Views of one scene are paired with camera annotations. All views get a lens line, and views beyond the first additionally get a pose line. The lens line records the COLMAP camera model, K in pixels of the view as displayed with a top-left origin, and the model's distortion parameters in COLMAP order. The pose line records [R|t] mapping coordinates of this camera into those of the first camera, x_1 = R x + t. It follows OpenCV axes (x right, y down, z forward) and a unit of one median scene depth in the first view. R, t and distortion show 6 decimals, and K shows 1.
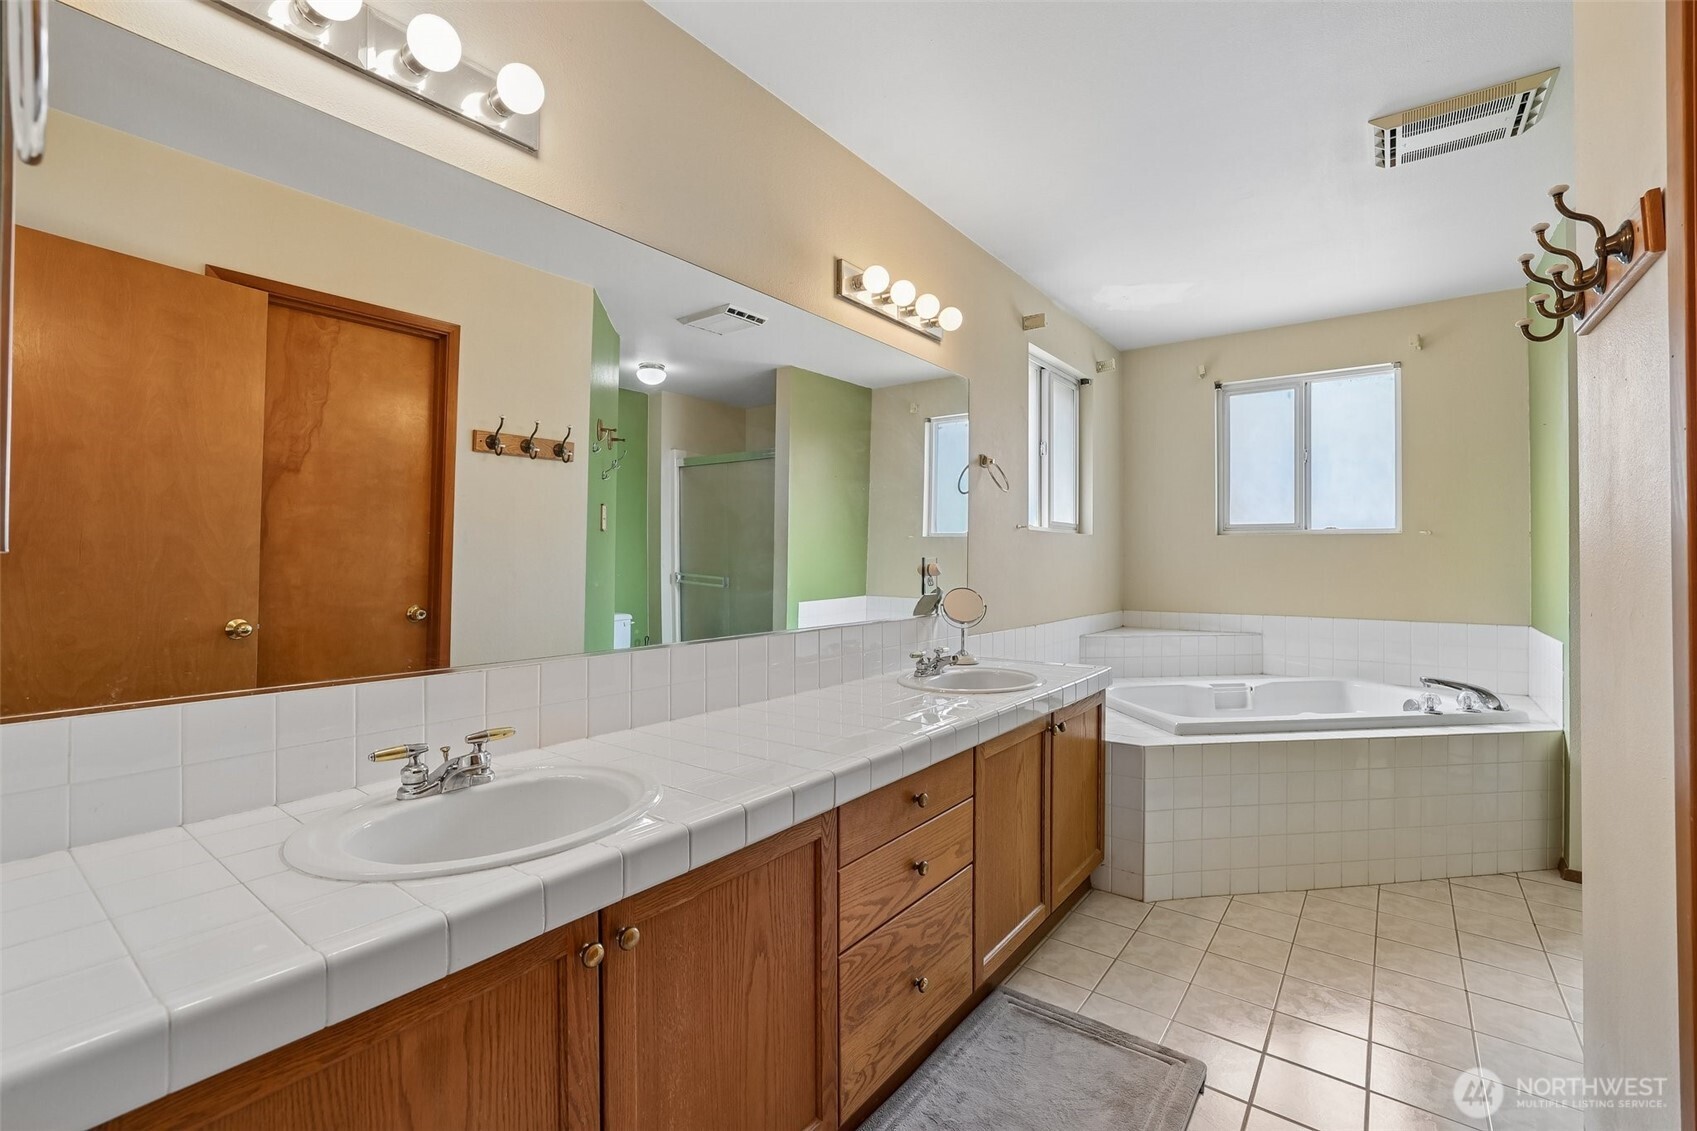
lens RADIAL K [[728.9, 0, 845.5], [0, 728.9, 557.4], [0, 0, 1]] dist [-0.034235, 0.009304]
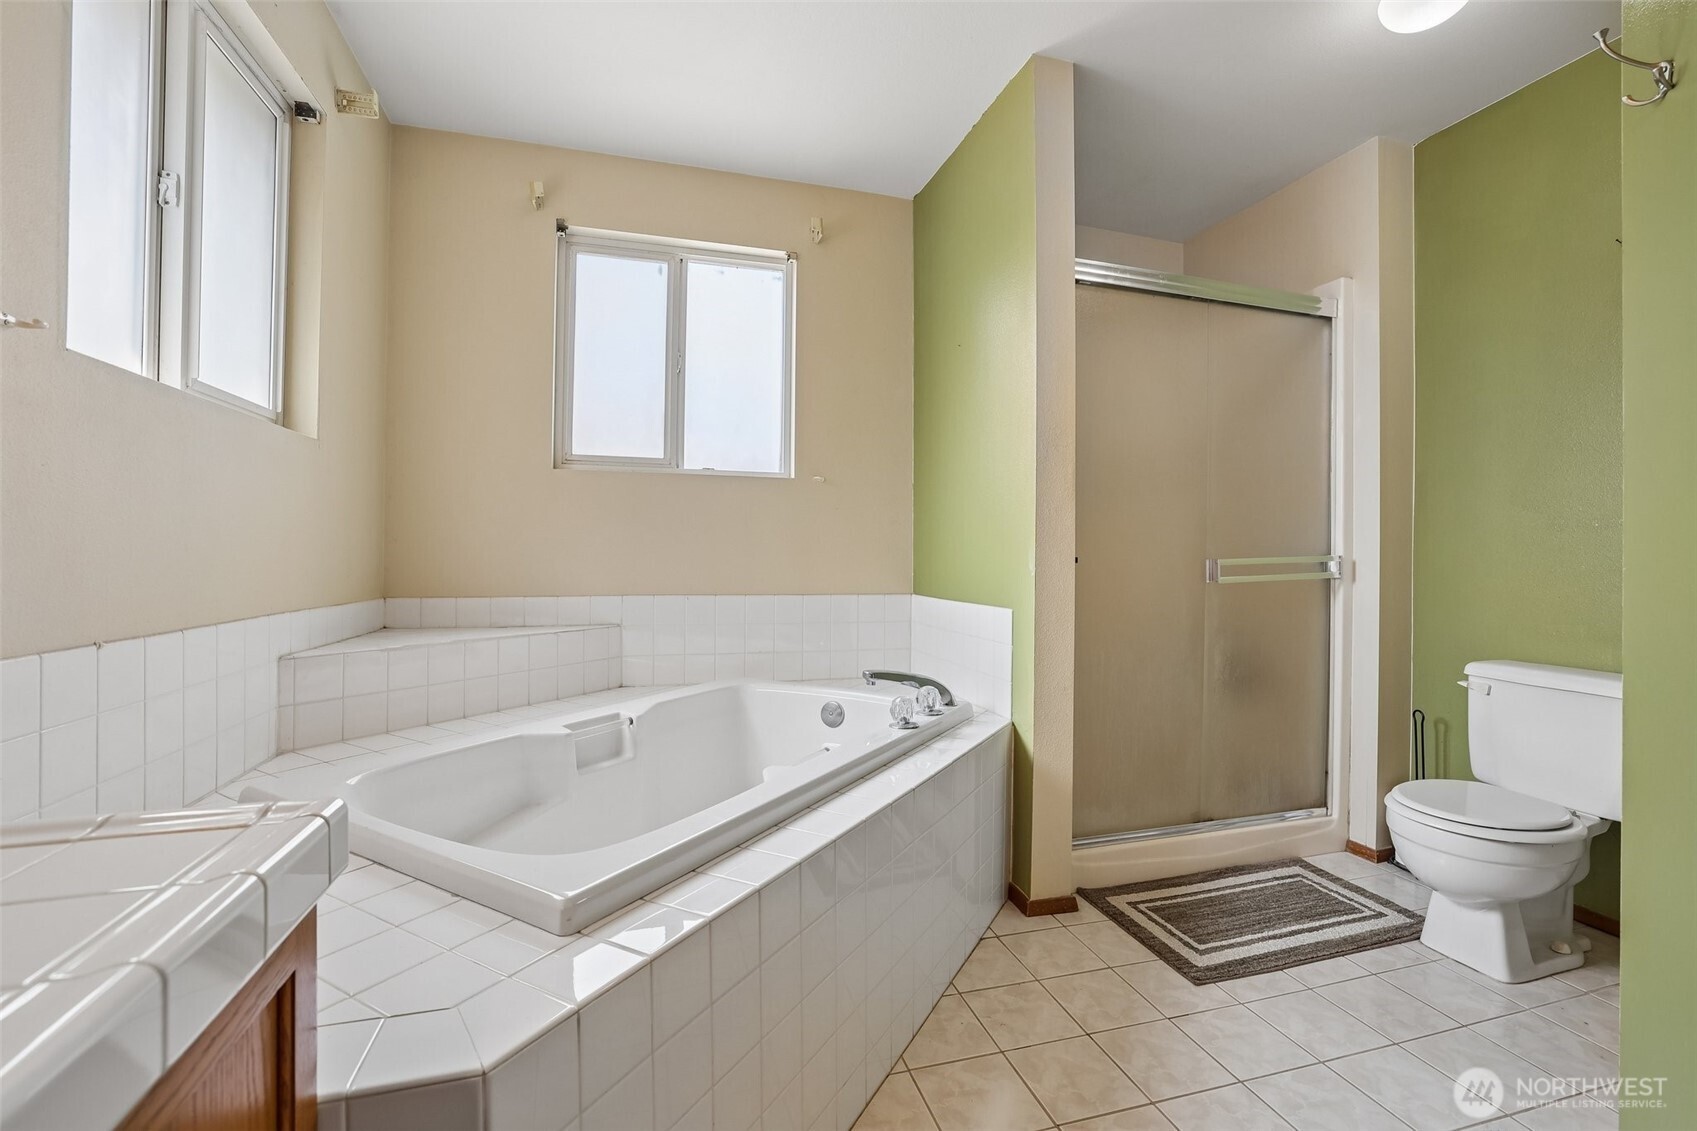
lens RADIAL K [[728.9, 0, 848.8], [0, 728.9, 551.1], [0, 0, 1]] dist [-0.034235, 0.009304]
pose [[0.589536, 0.007477, 0.807708, 0.171720], [-0.010413, 0.999944, -0.001656, 0.039708], [-0.807675, -0.007435, 0.589581, 0.454060]]
